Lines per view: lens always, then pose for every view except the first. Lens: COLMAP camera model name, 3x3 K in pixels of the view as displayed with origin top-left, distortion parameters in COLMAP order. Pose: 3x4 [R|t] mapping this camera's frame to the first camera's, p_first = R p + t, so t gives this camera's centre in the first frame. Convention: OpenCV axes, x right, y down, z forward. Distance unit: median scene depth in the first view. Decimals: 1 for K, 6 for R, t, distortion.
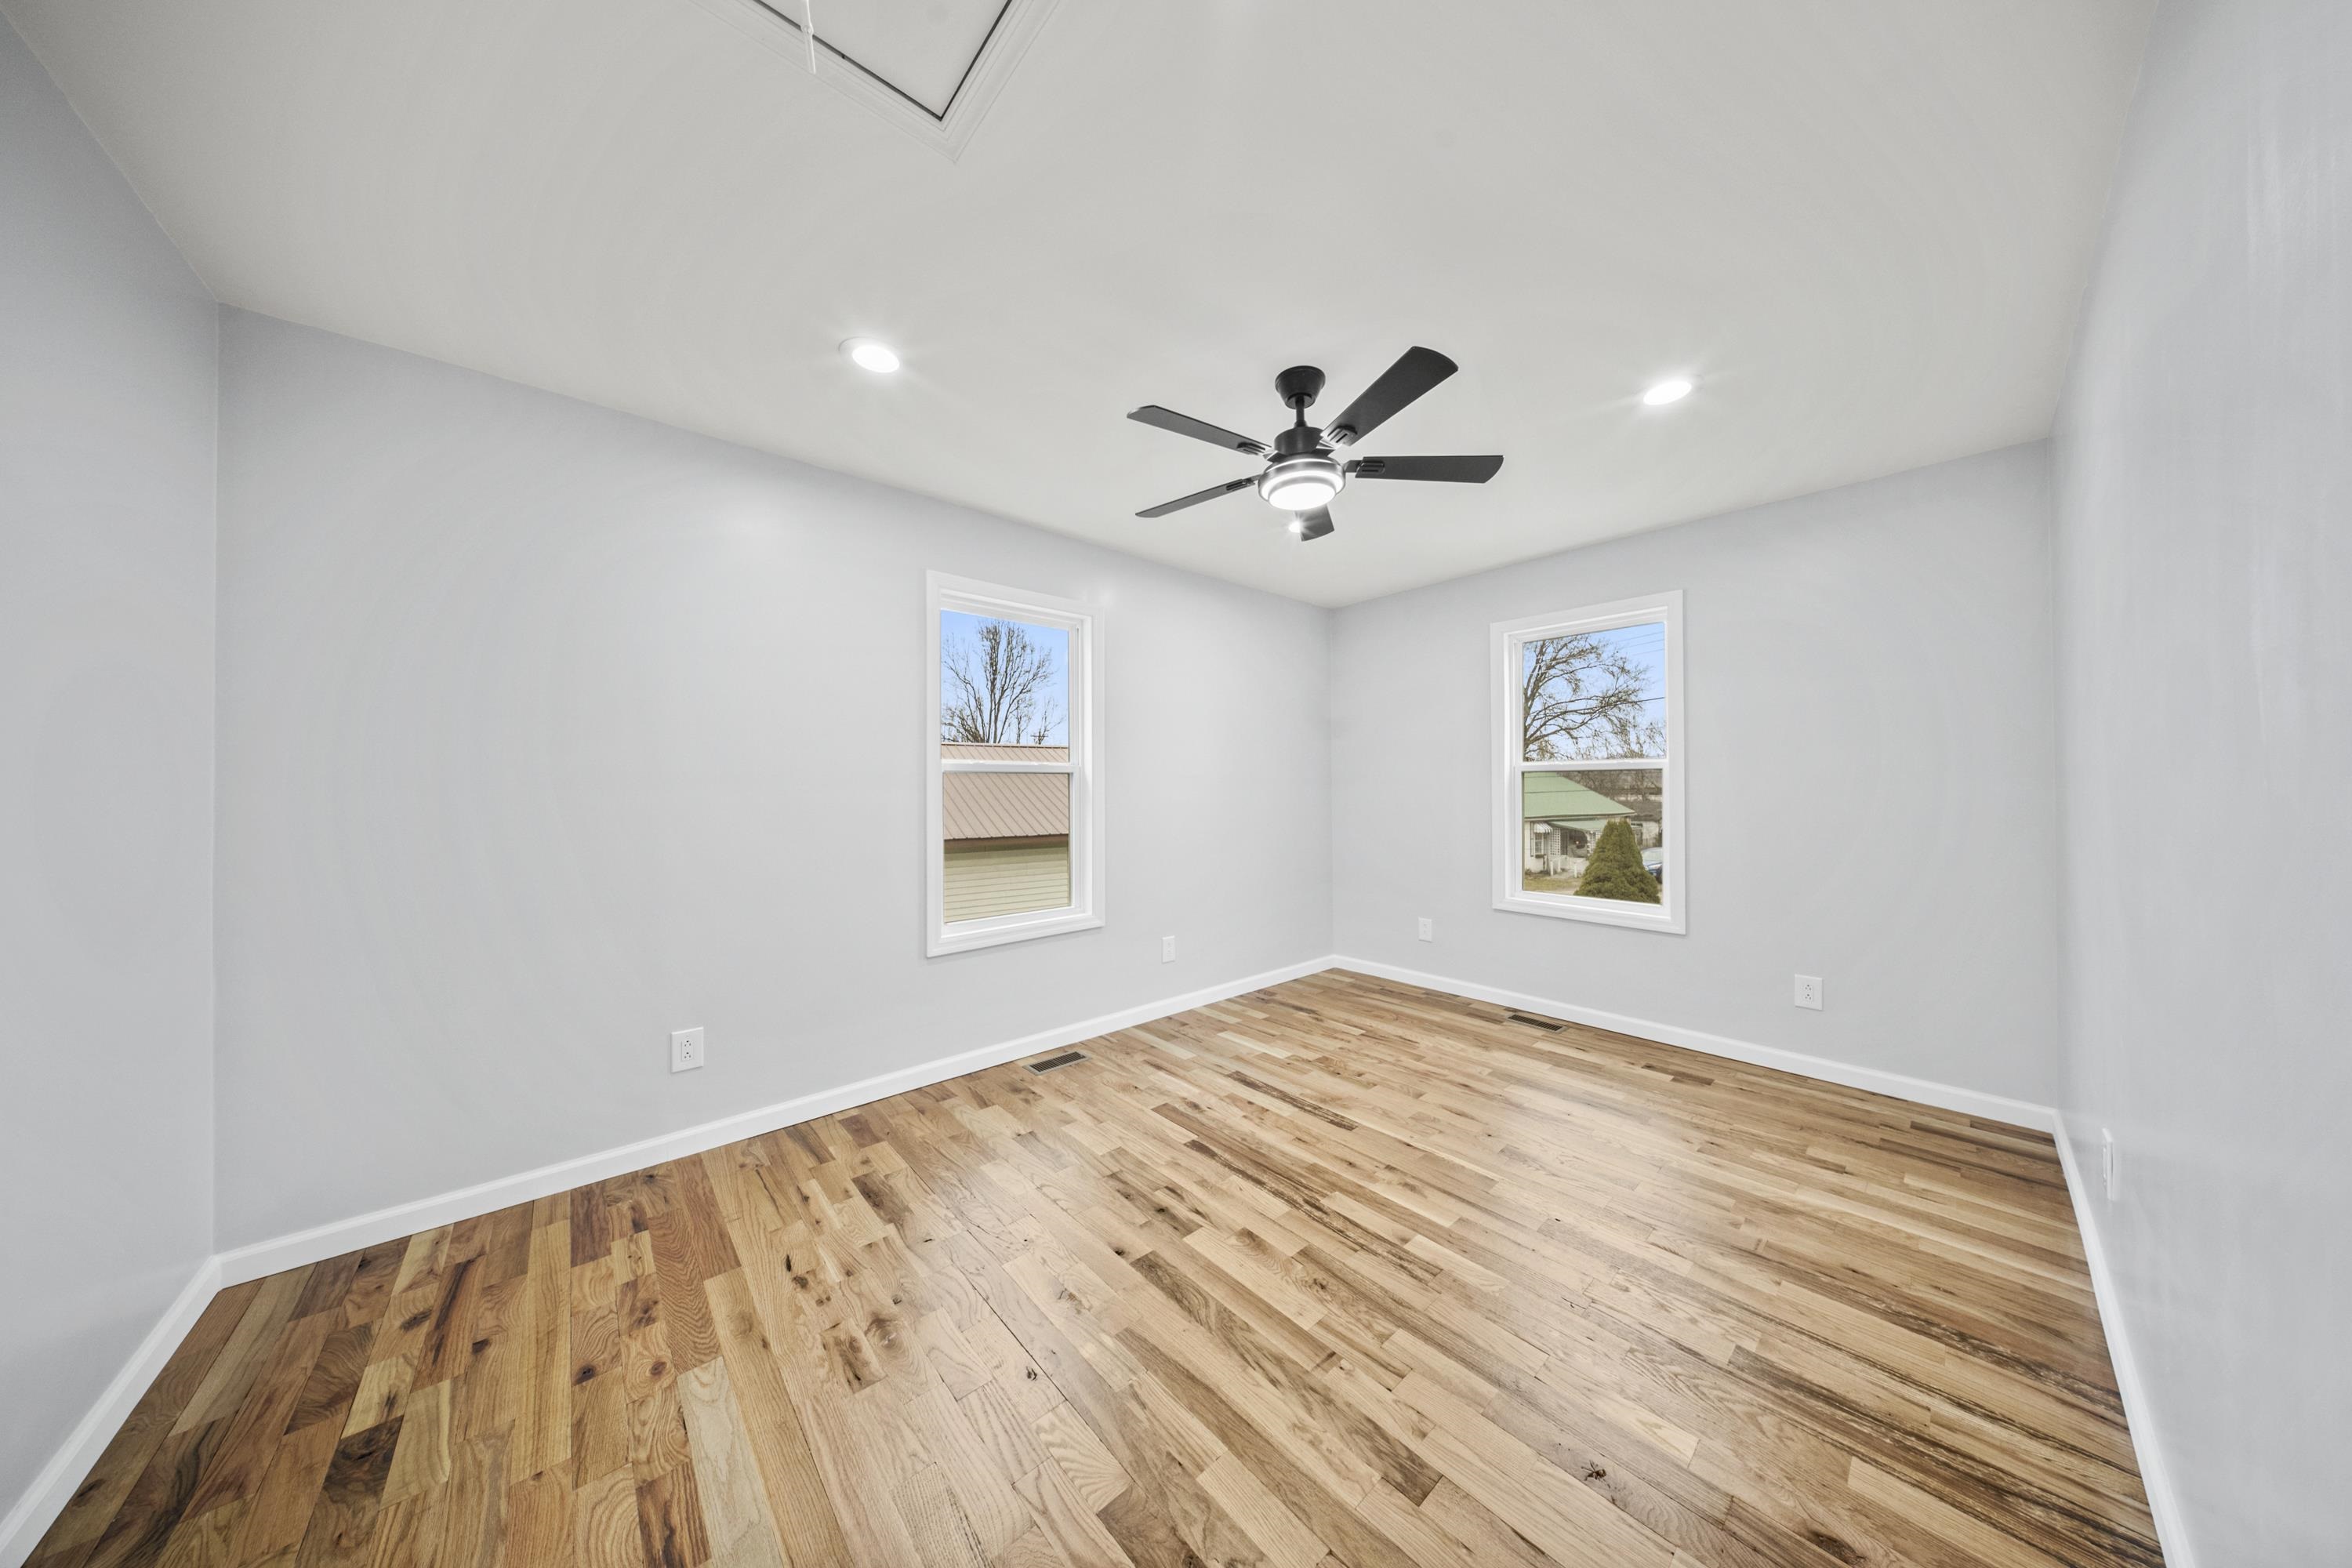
lens RADIAL K [[690.1, 0, 1182.3], [0, 690.1, 785.5], [0, 0, 1]] dist [0.000753, -0.000067]
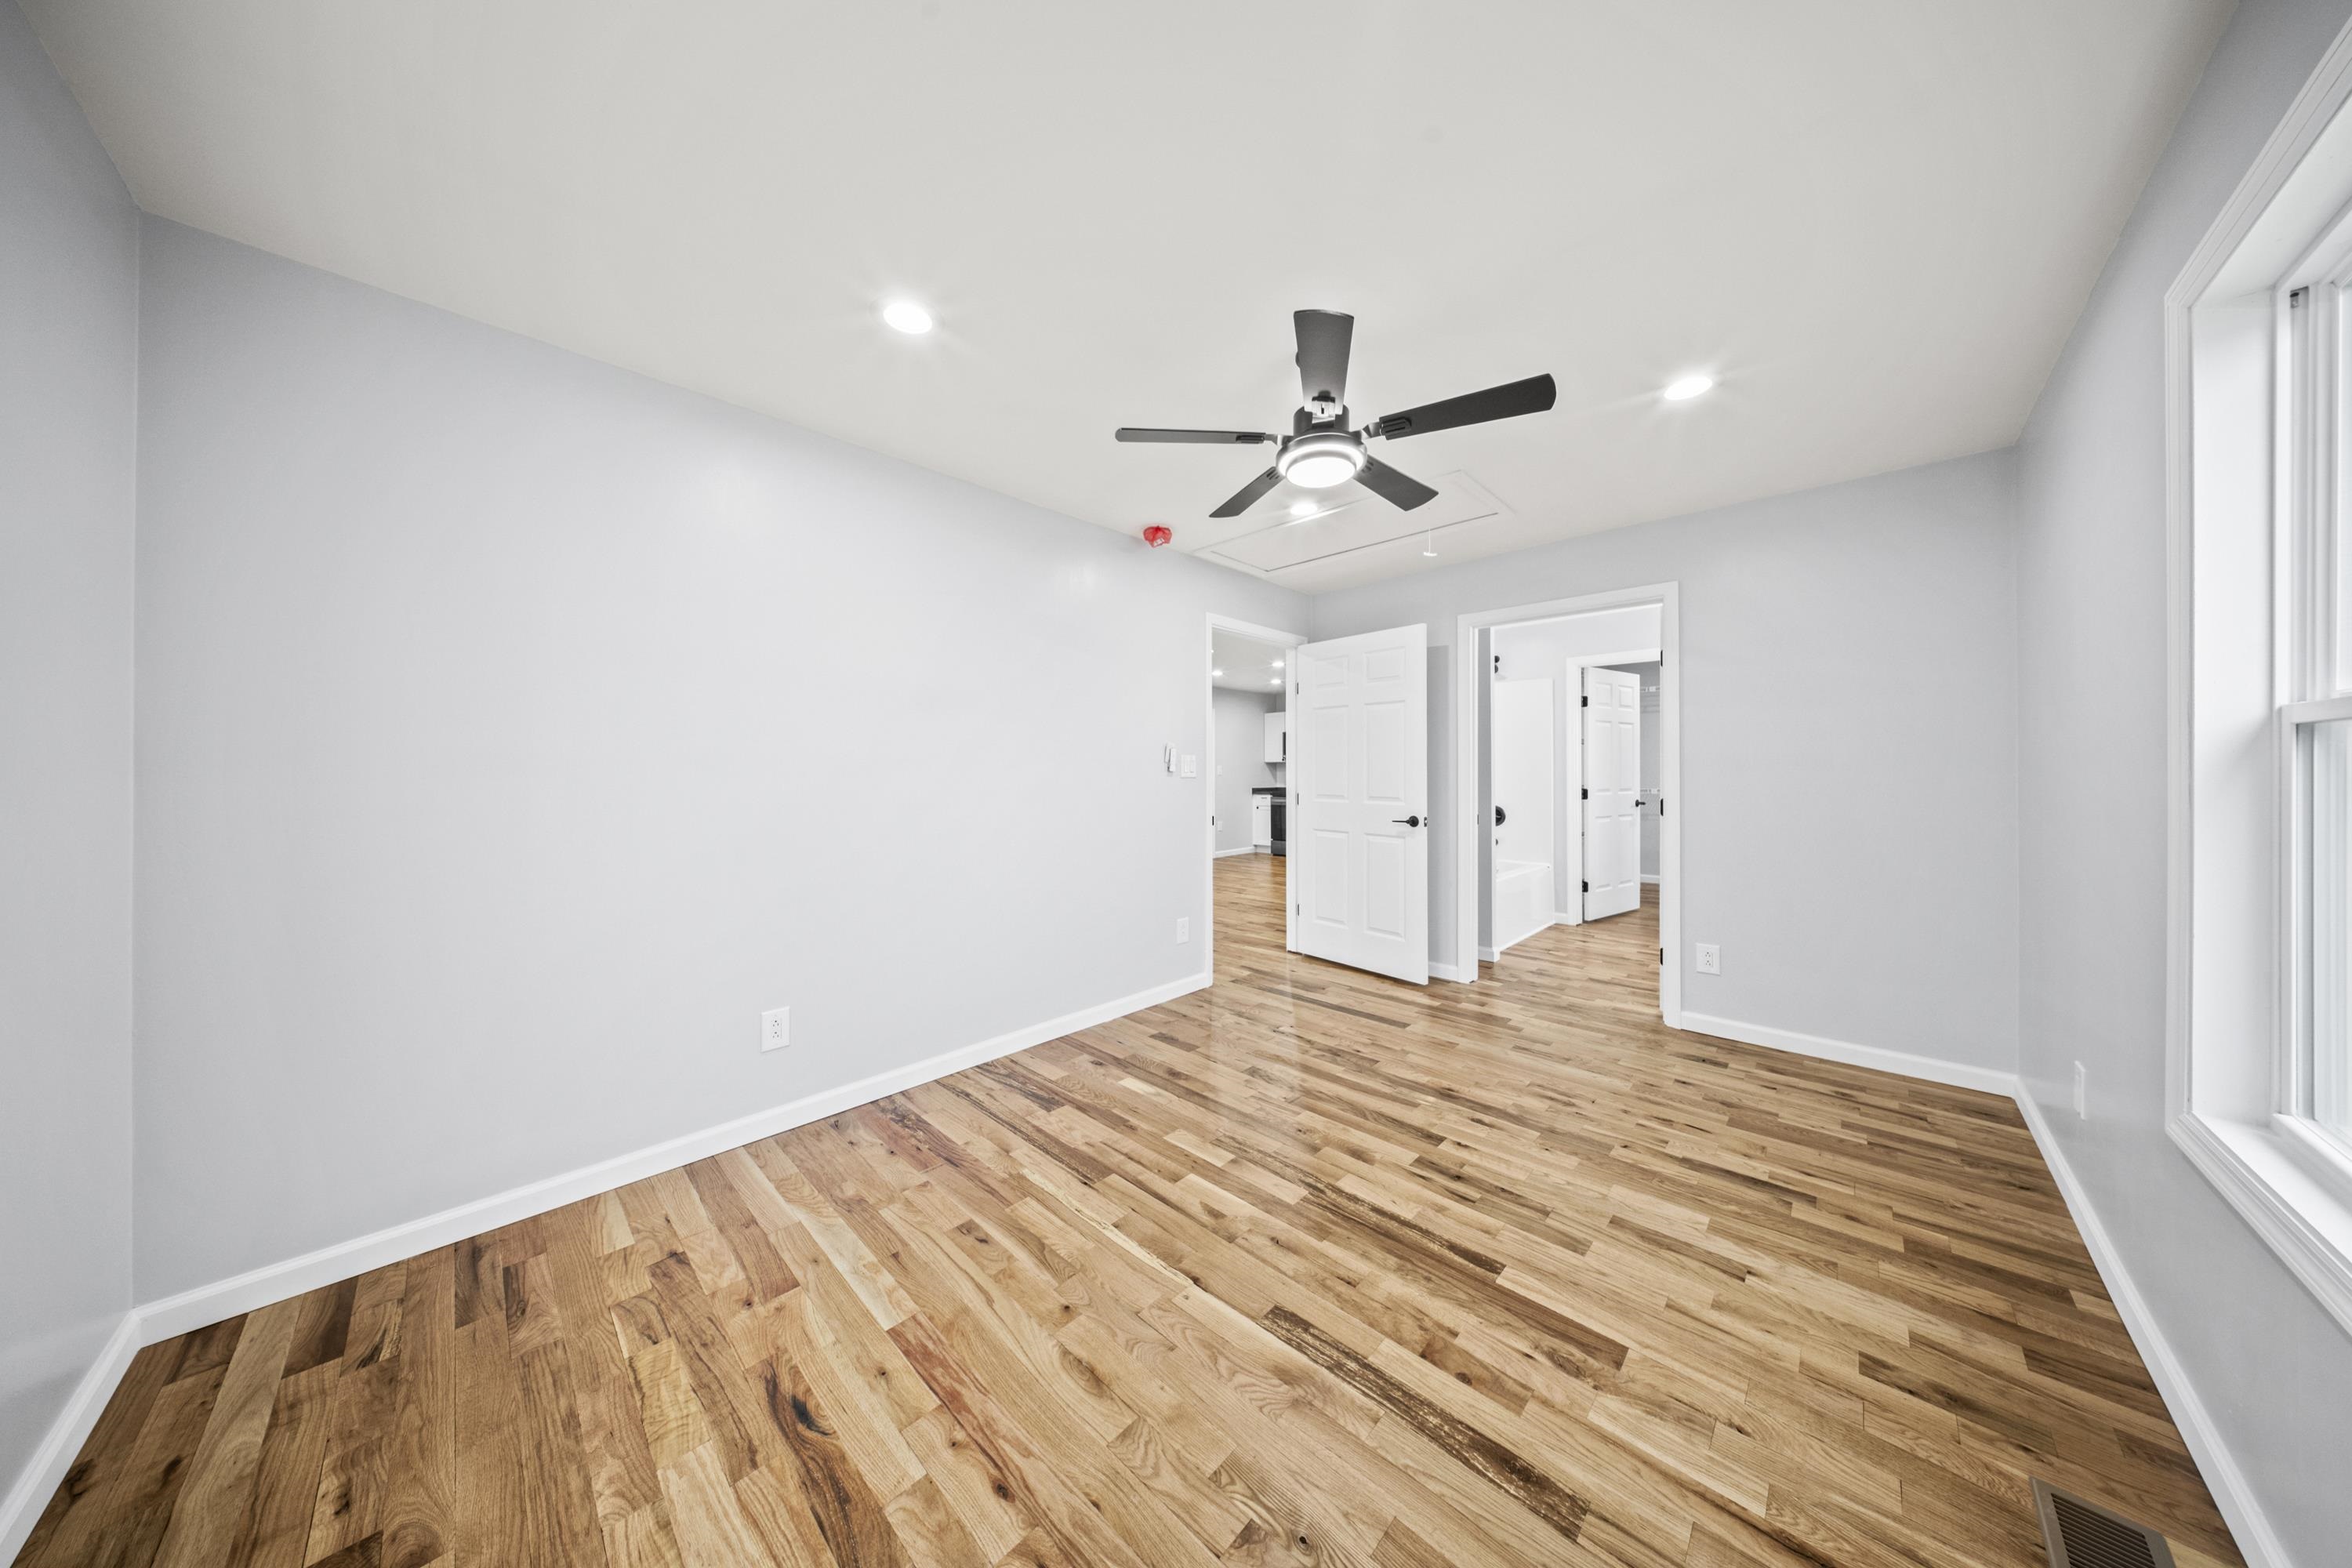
lens RADIAL K [[690.1, 0, 1174.0], [0, 690.1, 776.6], [0, 0, 1]] dist [0.000753, -0.000067]
pose [[-0.996885, 0.008140, -0.078453, 0.429882], [0.007711, 0.999954, 0.005770, 0.002397], [0.078496, 0.005147, -0.996901, 1.819798]]
